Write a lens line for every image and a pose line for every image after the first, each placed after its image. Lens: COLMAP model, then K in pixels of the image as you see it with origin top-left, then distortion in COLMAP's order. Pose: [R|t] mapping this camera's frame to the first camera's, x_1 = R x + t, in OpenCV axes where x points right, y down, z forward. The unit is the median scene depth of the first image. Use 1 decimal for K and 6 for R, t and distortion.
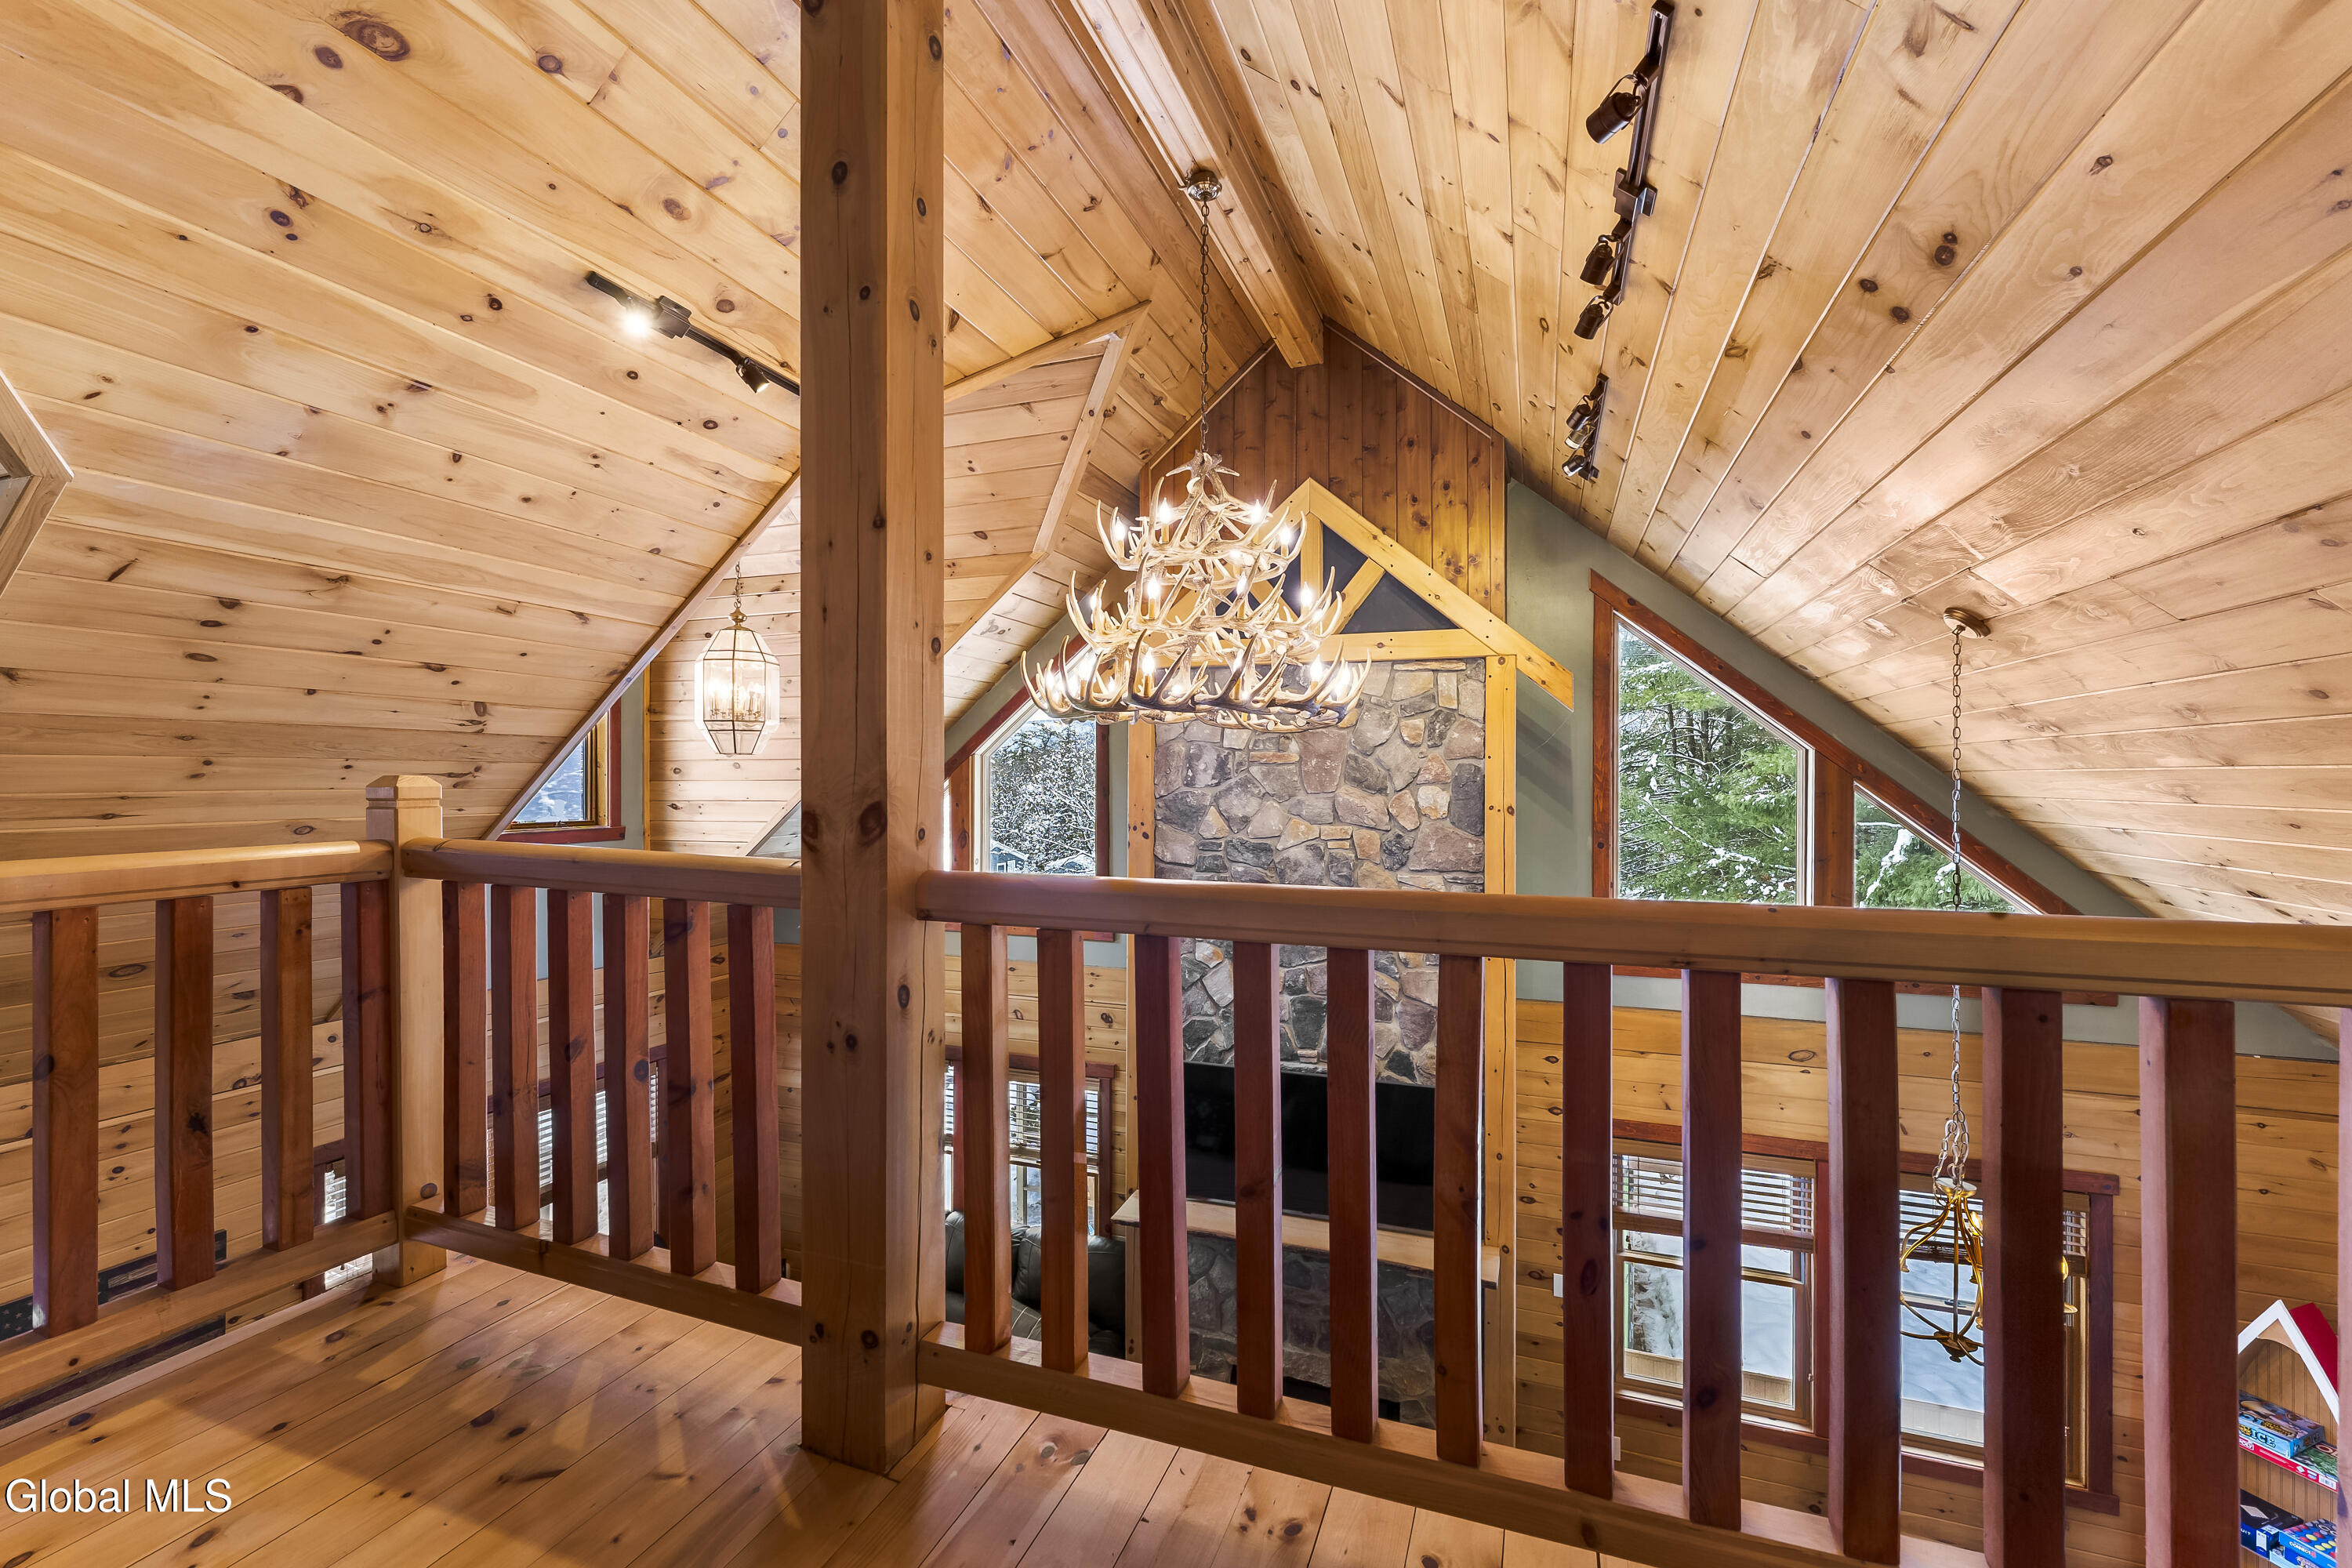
lens RADIAL K [[964.5, 0, 1180.6], [0, 964.5, 780.0], [0, 0, 1]] dist [0.000811, 0.000085]
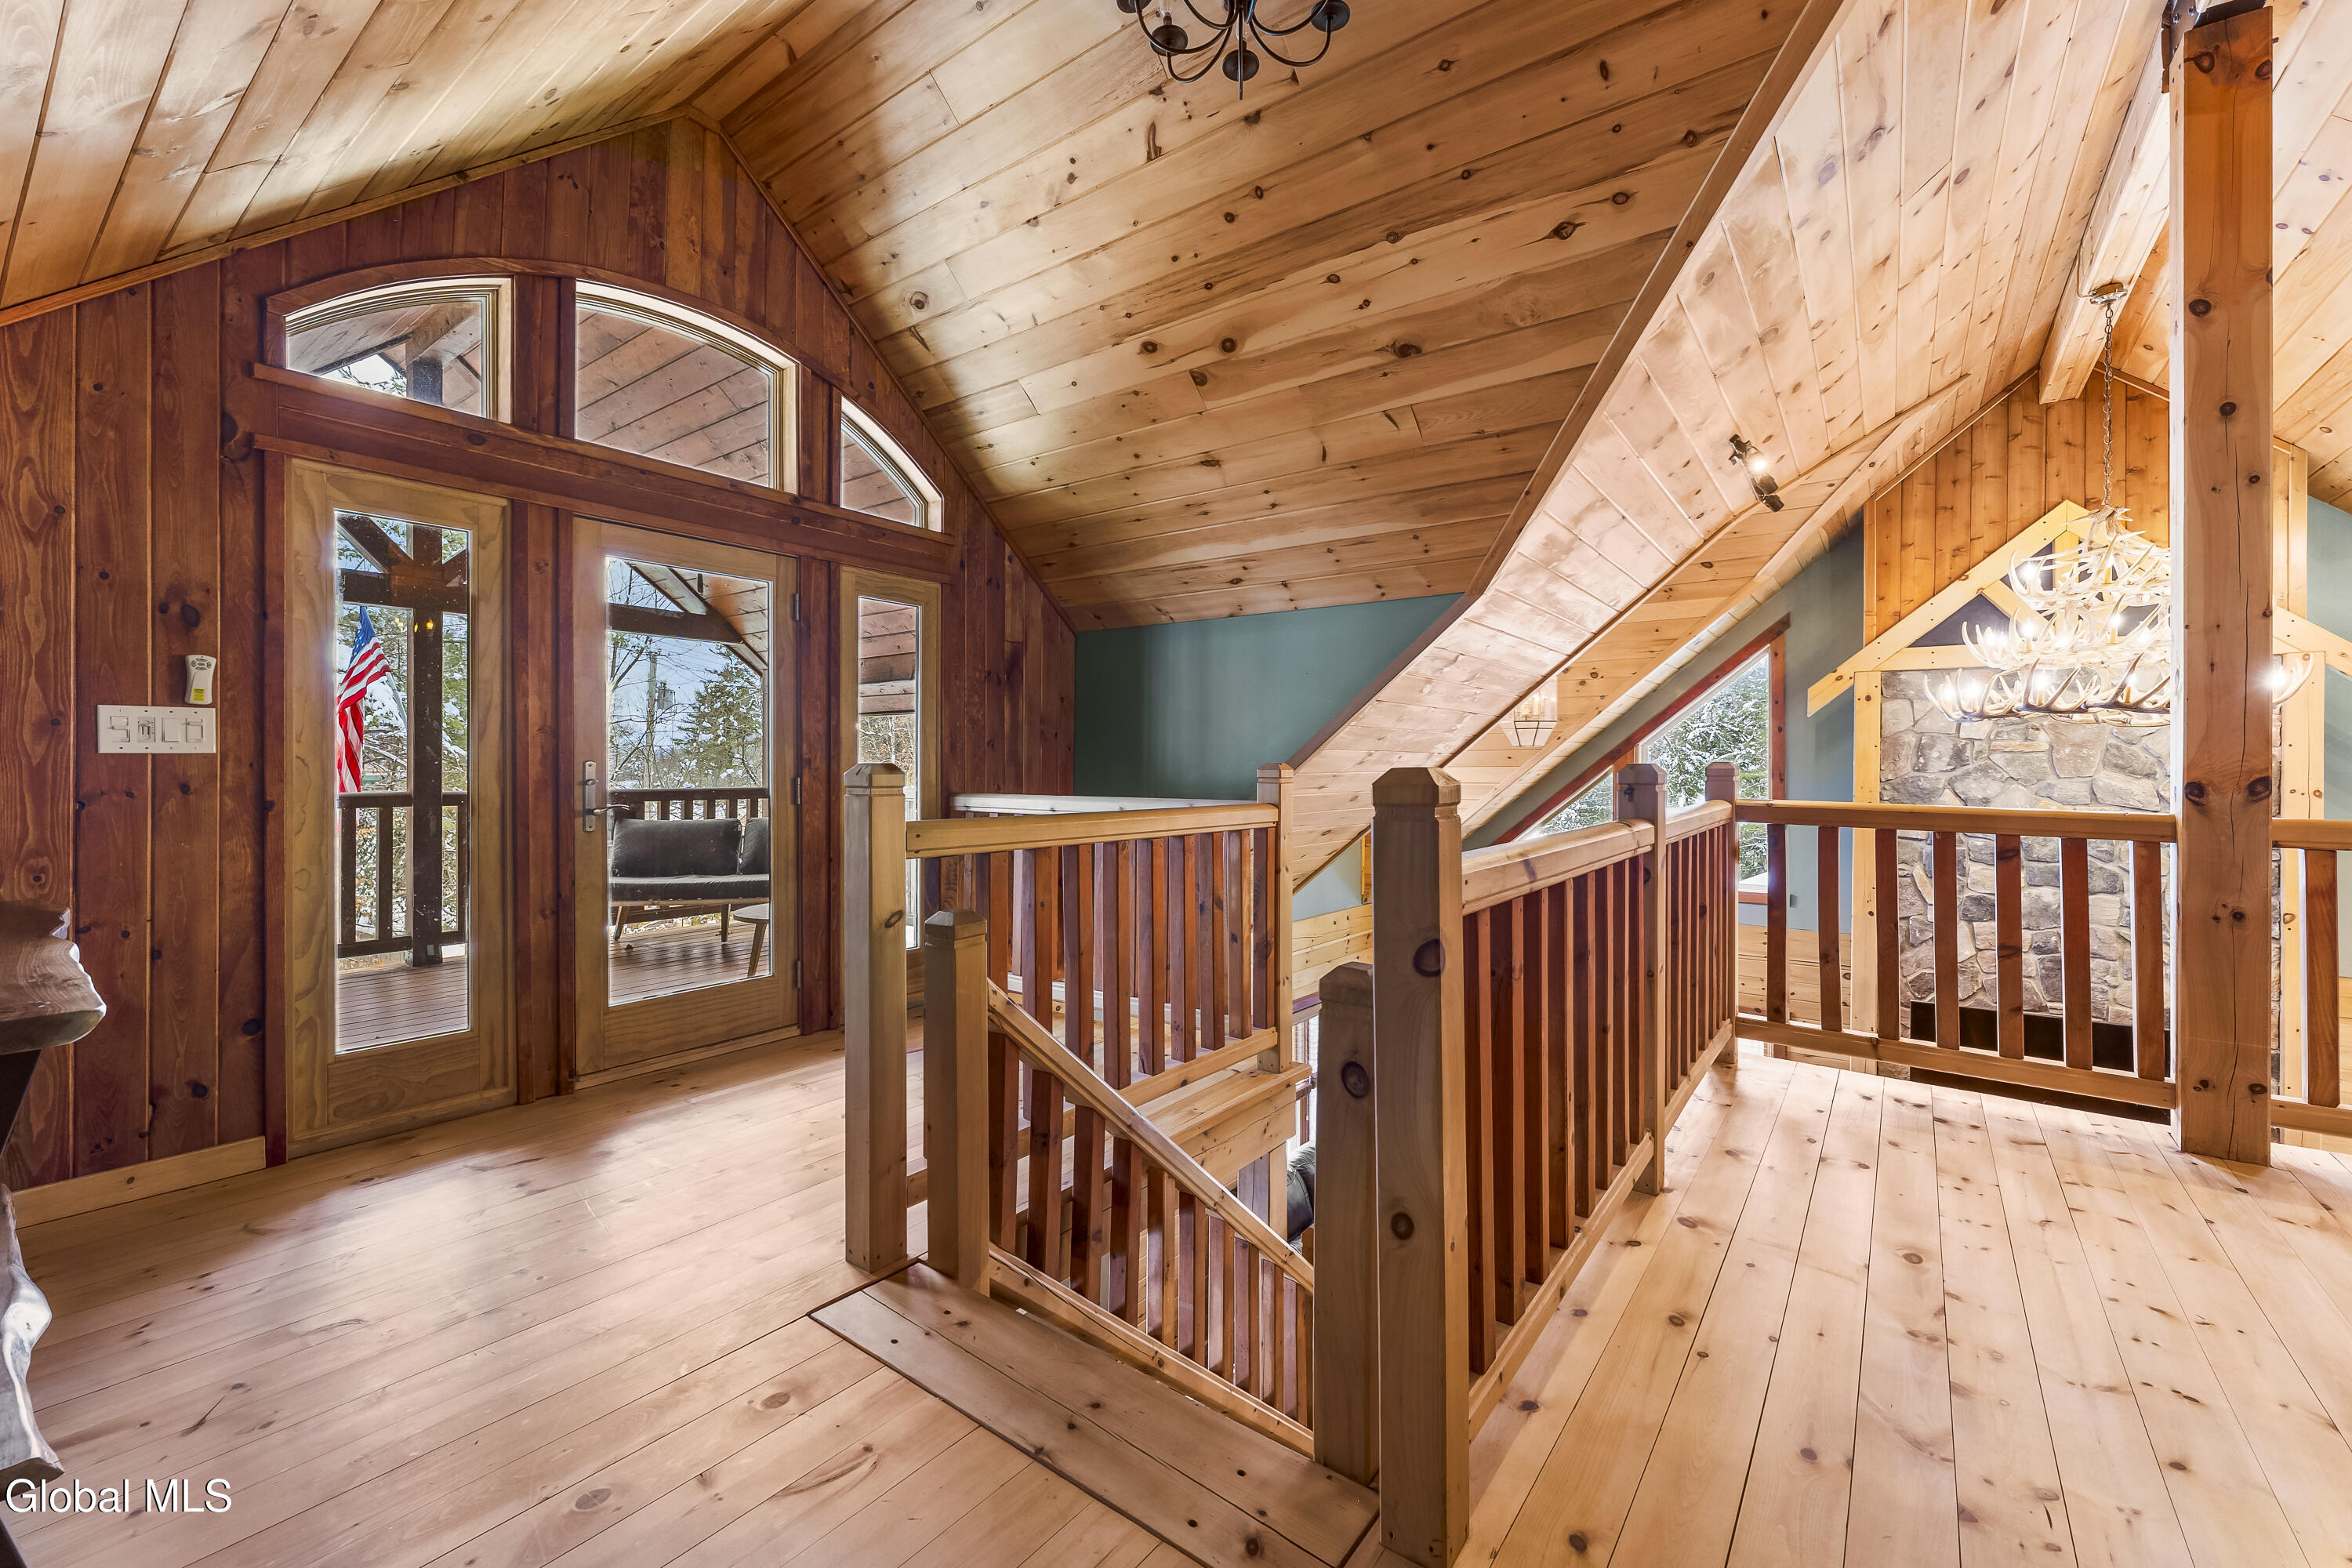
lens RADIAL K [[964.5, 0, 1174.3], [0, 964.5, 776.0], [0, 0, 1]] dist [0.000811, 0.000085]
pose [[0.959023, 0.001860, -0.283323, -0.553340], [0.000404, 0.999968, 0.007930, 0.002281], [0.283329, -0.007720, 0.958992, -0.392837]]
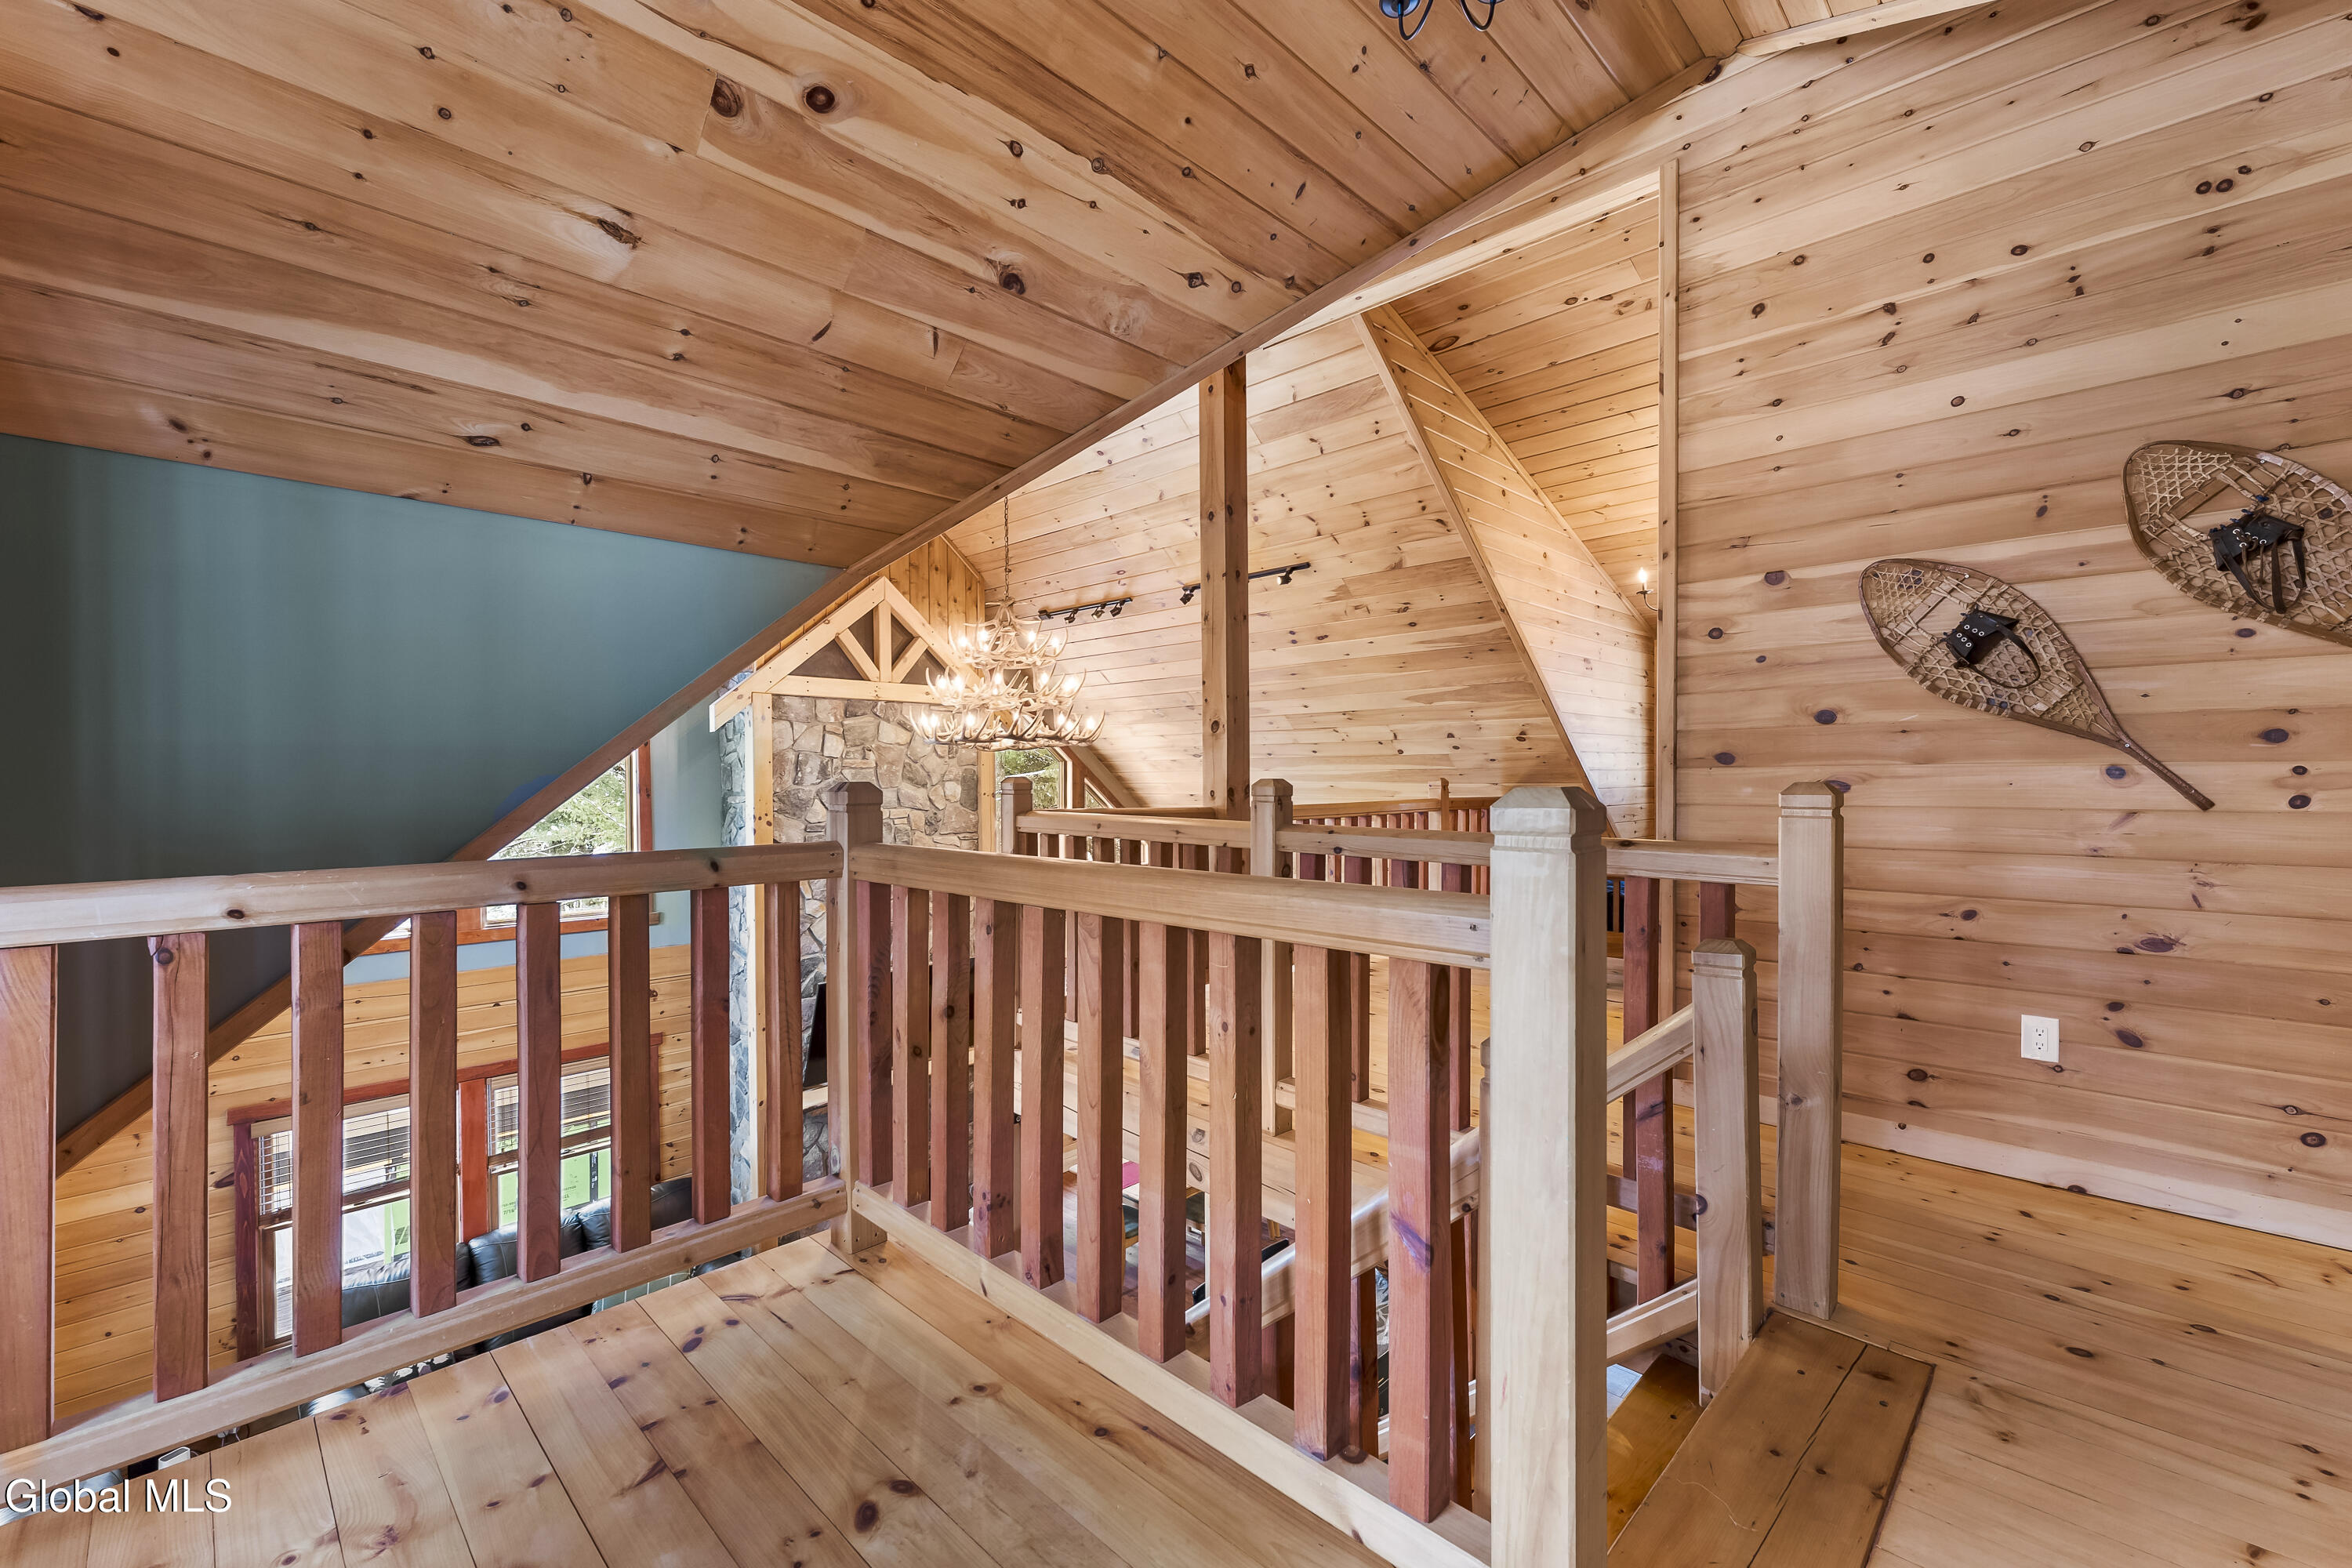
lens RADIAL K [[964.5, 0, 1172.2], [0, 964.5, 776.8], [0, 0, 1]] dist [0.000811, 0.000085]
pose [[0.415004, -0.006138, 0.909799, -1.042963], [0.007464, 0.999967, 0.003342, -0.005119], [-0.909789, 0.005404, 0.415036, -0.023711]]
